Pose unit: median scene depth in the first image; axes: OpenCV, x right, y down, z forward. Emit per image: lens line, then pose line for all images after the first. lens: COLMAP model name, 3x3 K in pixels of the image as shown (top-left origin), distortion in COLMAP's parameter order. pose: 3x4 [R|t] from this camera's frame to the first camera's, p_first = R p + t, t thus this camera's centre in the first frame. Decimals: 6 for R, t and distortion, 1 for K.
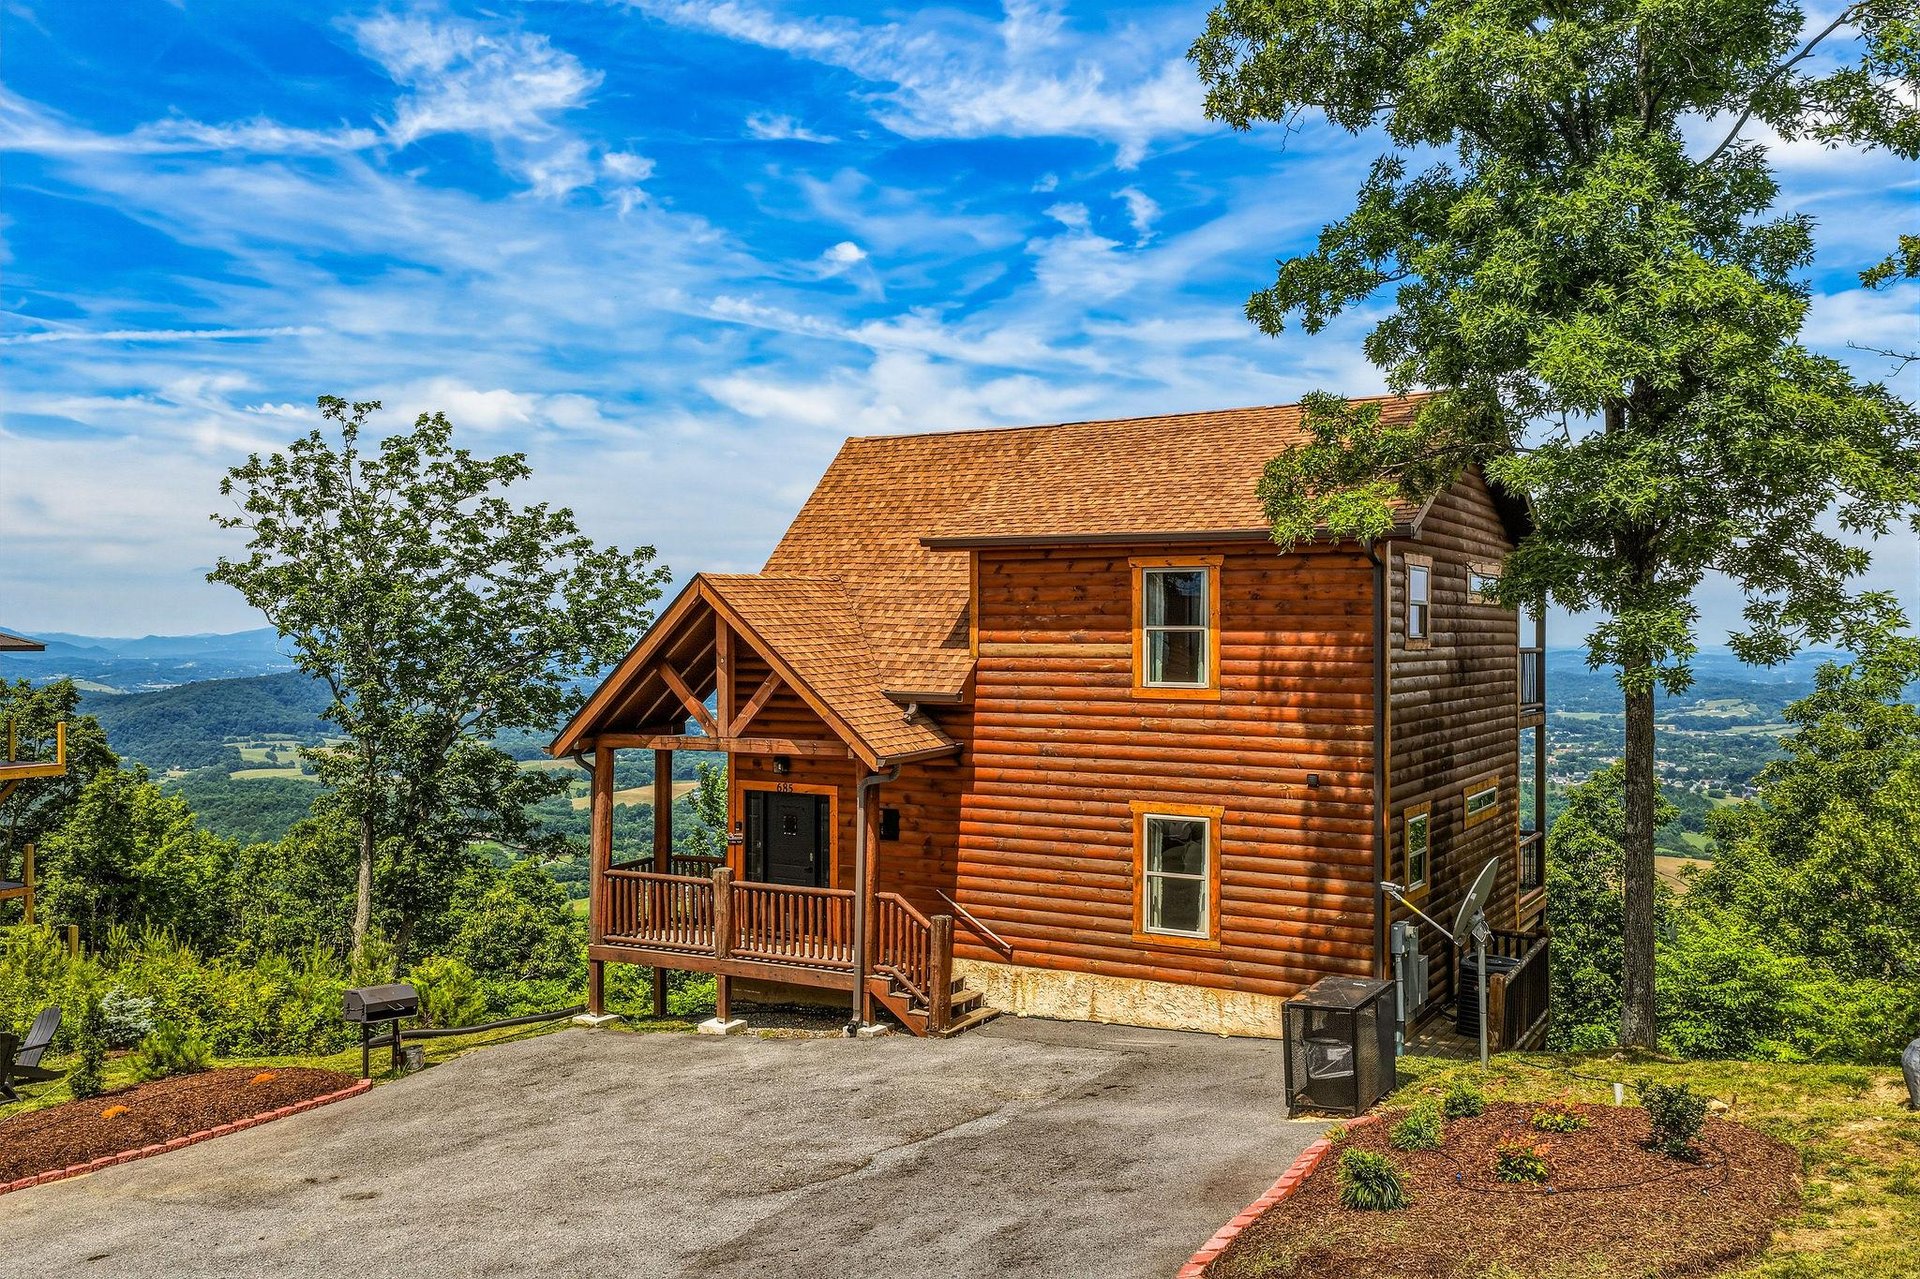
lens RADIAL K [[1573.7, 0, 1006.0], [0, 1573.7, 638.1], [0, 0, 1]] dist [-0.000444, -0.004888]
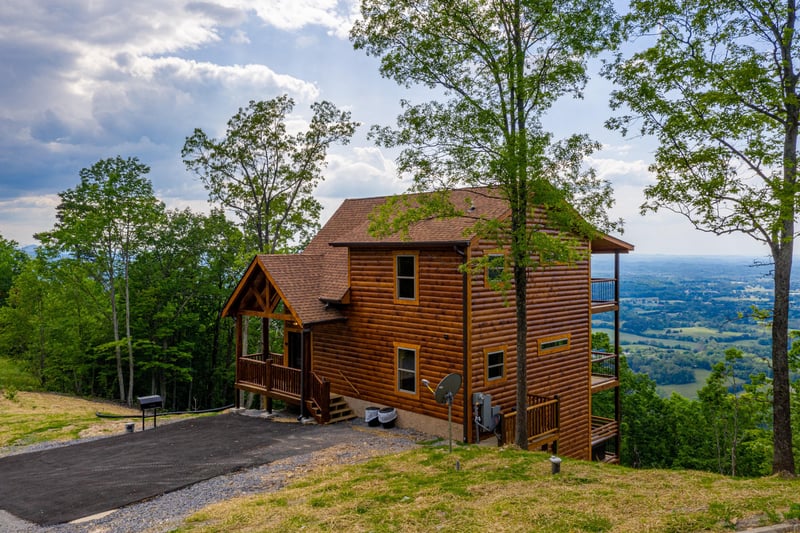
lens RADIAL K [[651.3, 0, 400.0], [0, 651.3, 266.5], [0, 0, 1]] dist [0.004126, 0.002146]
pose [[0.959170, -0.001724, -0.282824, 0.395270], [0.008141, 0.999735, 0.021517, -0.046744], [0.282712, -0.022941, 0.958930, -0.053762]]
